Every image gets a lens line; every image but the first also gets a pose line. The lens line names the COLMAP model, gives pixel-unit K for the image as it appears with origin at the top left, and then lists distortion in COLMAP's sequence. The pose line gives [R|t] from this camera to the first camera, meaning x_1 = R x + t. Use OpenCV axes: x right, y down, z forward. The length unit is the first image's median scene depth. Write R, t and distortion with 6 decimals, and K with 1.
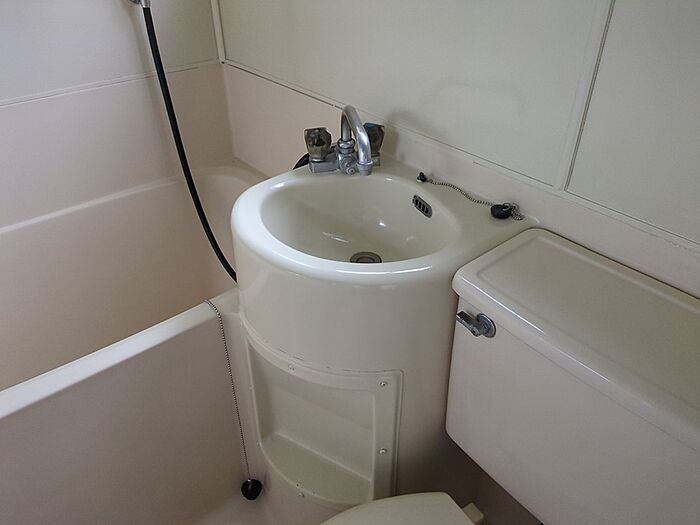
lens RADIAL K [[527.4, 0, 350.0], [0, 527.4, 262.5], [0, 0, 1]] dist [0.008971, 0.002395]
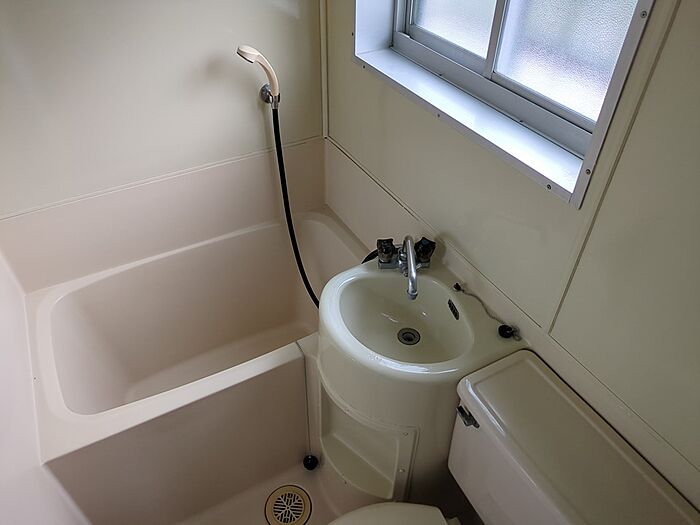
lens RADIAL K [[514.0, 0, 334.9], [0, 514.0, 260.4], [0, 0, 1]] dist [0.006159, 0.000252]
pose [[0.978737, 0.134078, -0.155232, 0.022427], [-0.117295, 0.986684, 0.112679, -0.337333], [0.168273, -0.092075, 0.981431, -0.362365]]
